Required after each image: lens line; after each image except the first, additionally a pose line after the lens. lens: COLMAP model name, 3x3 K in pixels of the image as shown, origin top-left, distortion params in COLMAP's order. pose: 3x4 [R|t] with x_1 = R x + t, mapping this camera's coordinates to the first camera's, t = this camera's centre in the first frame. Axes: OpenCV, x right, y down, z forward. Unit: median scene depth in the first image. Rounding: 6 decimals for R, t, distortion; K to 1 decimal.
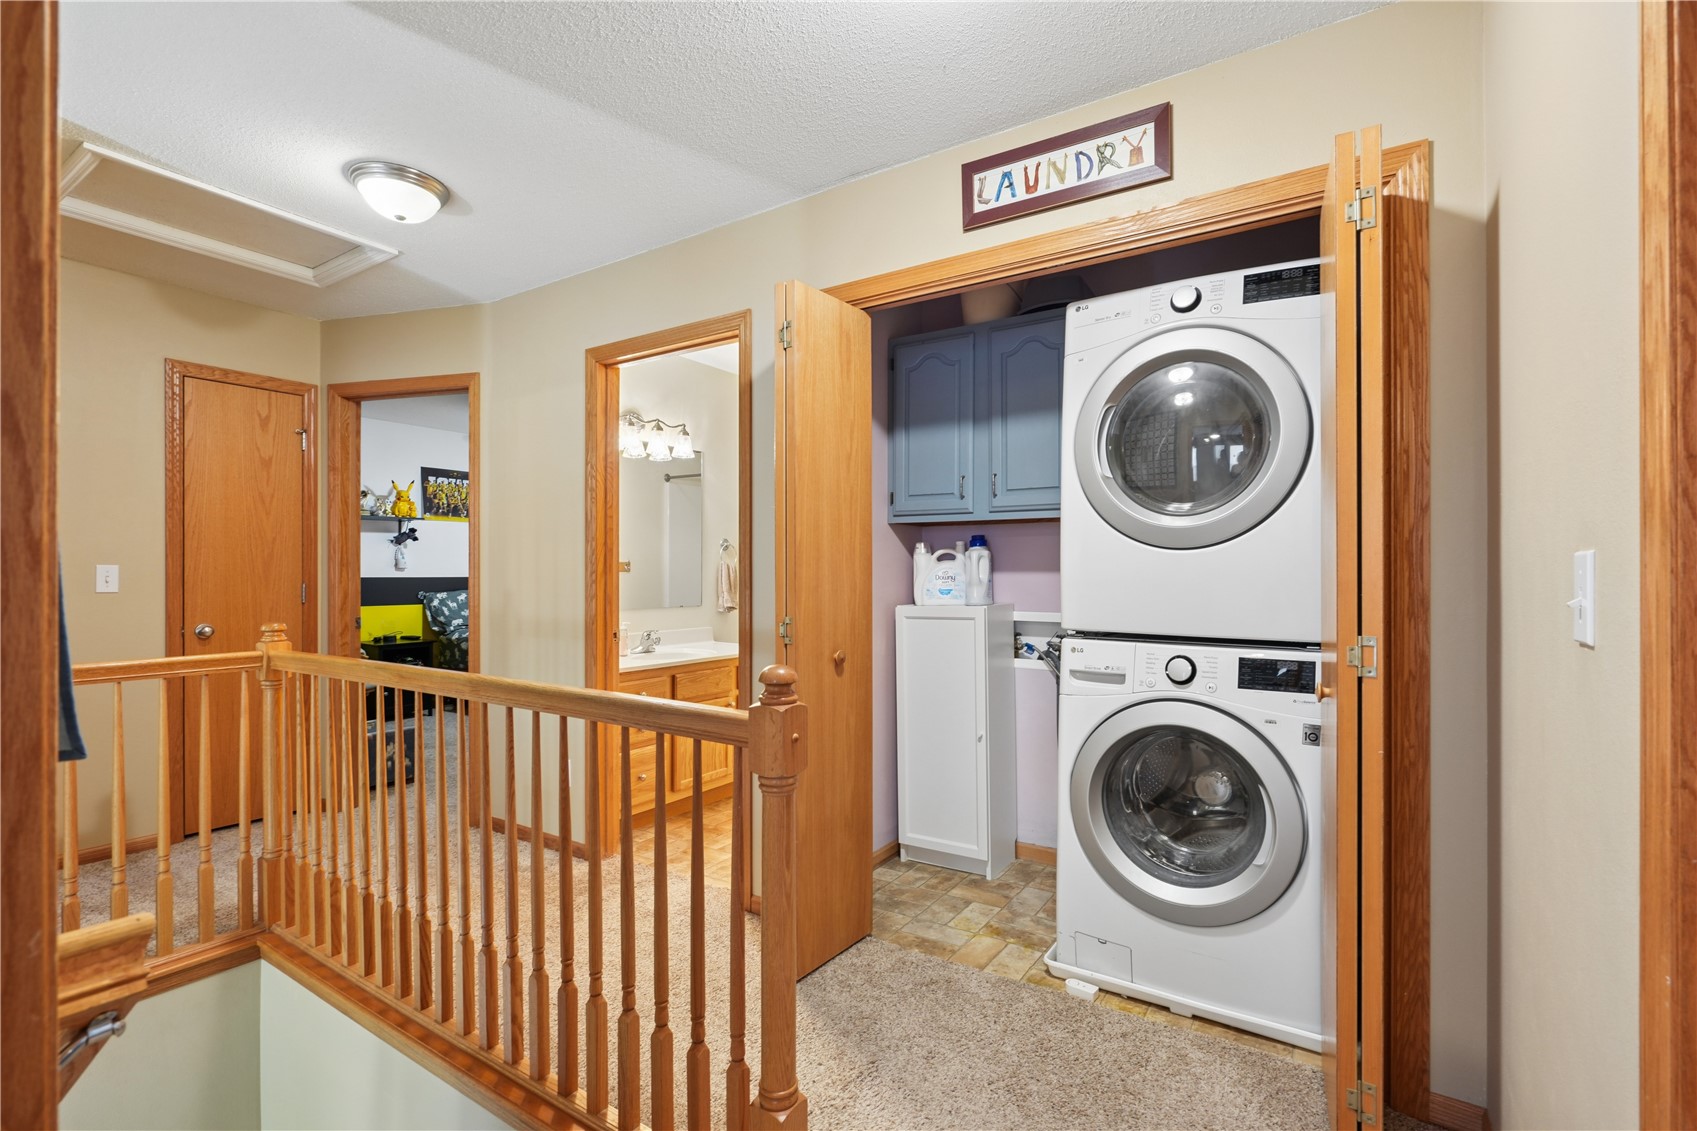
lens RADIAL K [[766.4, 0, 843.8], [0, 766.4, 569.5], [0, 0, 1]] dist [-0.005016, 0.001181]
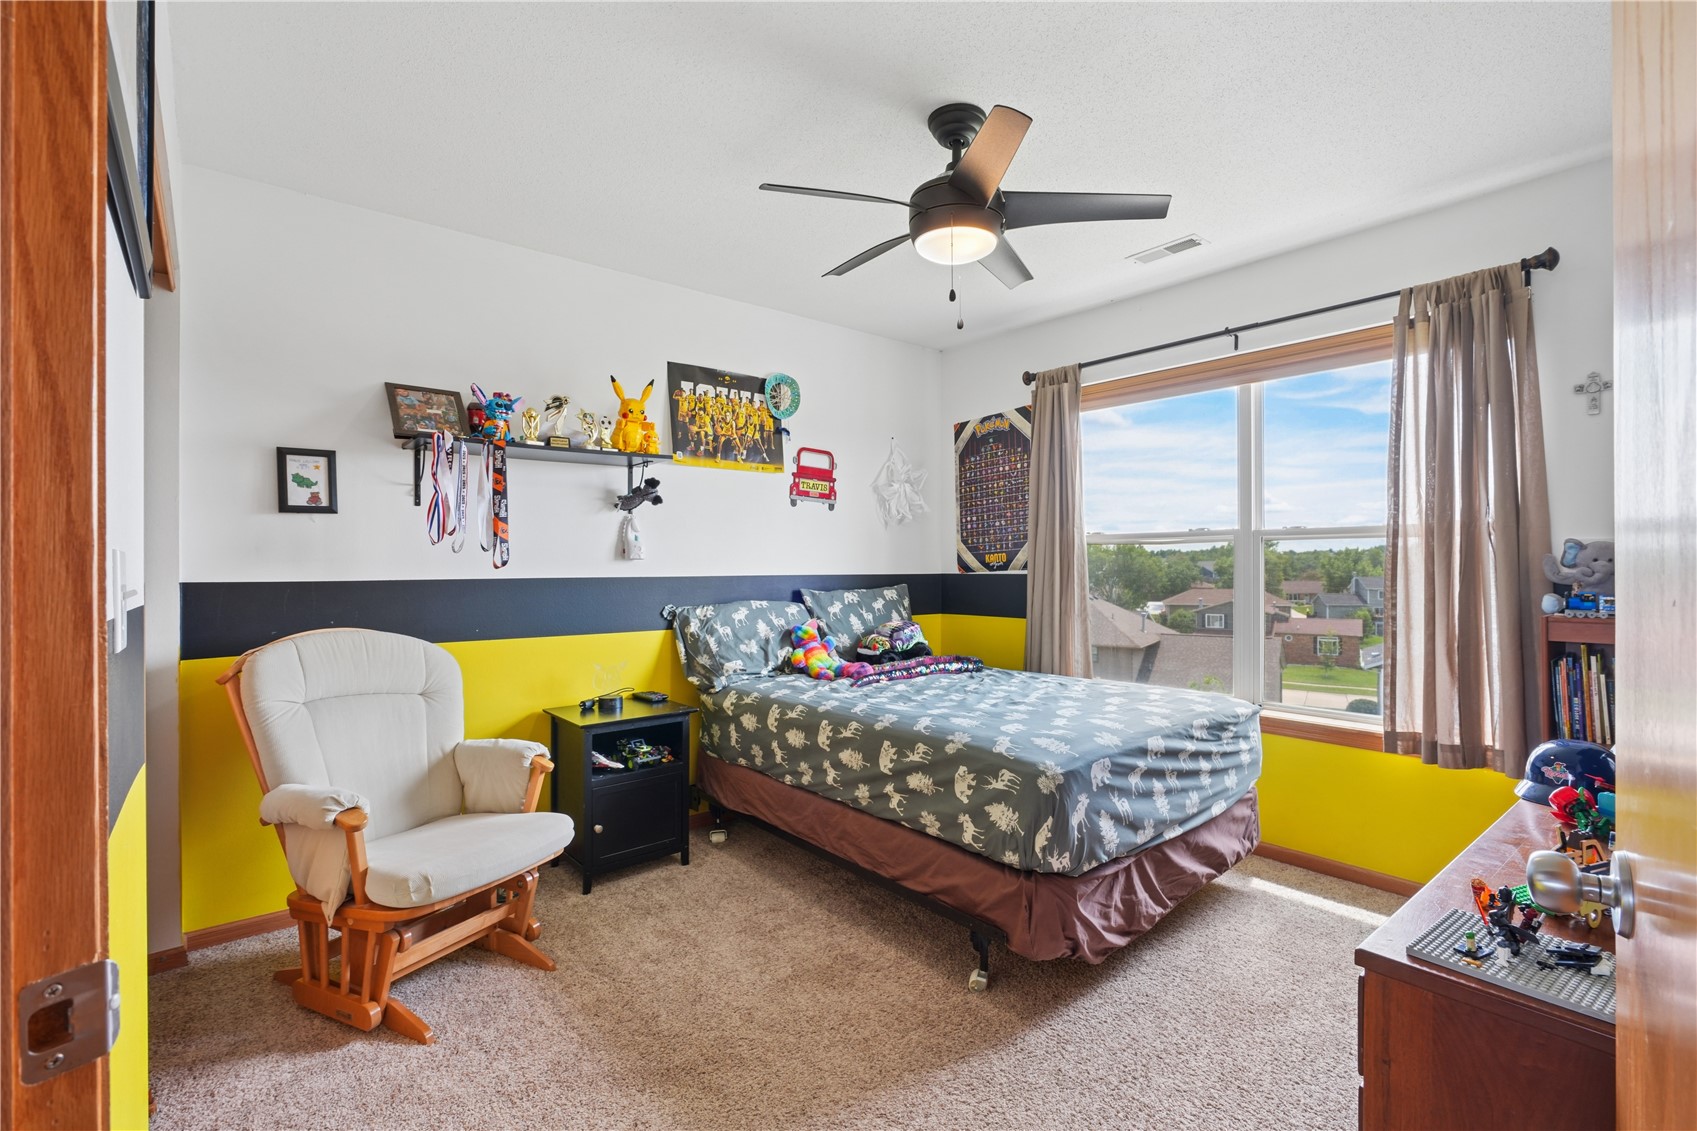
lens RADIAL K [[766.4, 0, 852.4], [0, 766.4, 567.2], [0, 0, 1]] dist [-0.005016, 0.001181]
pose [[0.957414, -0.005790, -0.288661, -0.289148], [0.004313, 0.999974, -0.005754, 0.007915], [0.288687, 0.004264, 0.957414, 0.550327]]
